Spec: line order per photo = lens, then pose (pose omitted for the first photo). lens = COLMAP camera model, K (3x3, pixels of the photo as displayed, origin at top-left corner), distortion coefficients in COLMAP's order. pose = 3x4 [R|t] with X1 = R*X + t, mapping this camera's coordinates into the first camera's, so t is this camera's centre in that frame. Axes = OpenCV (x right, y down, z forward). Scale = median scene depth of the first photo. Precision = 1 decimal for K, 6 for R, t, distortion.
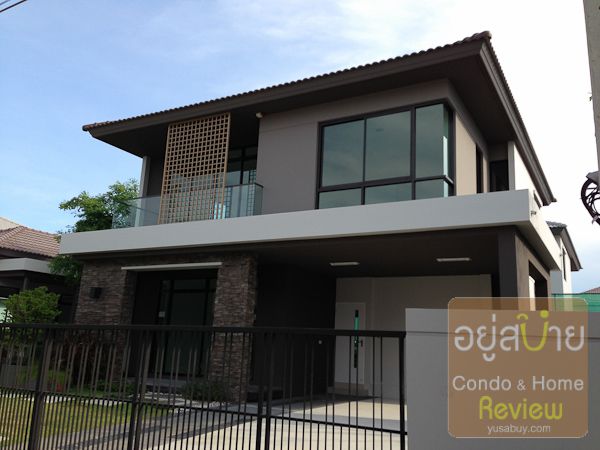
lens RADIAL K [[549.5, 0, 300.0], [0, 549.5, 225.0], [0, 0, 1]] dist [0.258669, 0.001610]
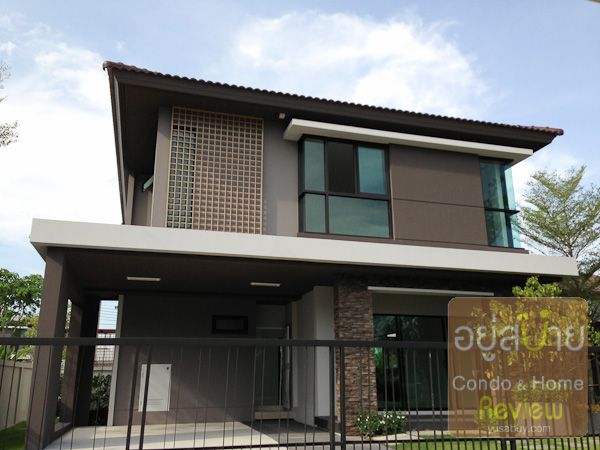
lens RADIAL K [[516.9, 0, 299.1], [0, 516.9, 247.0], [0, 0, 1]] dist [0.100501, 0.001611]
pose [[0.694287, 0.130048, 0.707851, -0.700502], [-0.129907, 0.990029, -0.054473, 0.059896], [-0.707877, -0.054135, 0.704258, 0.397701]]
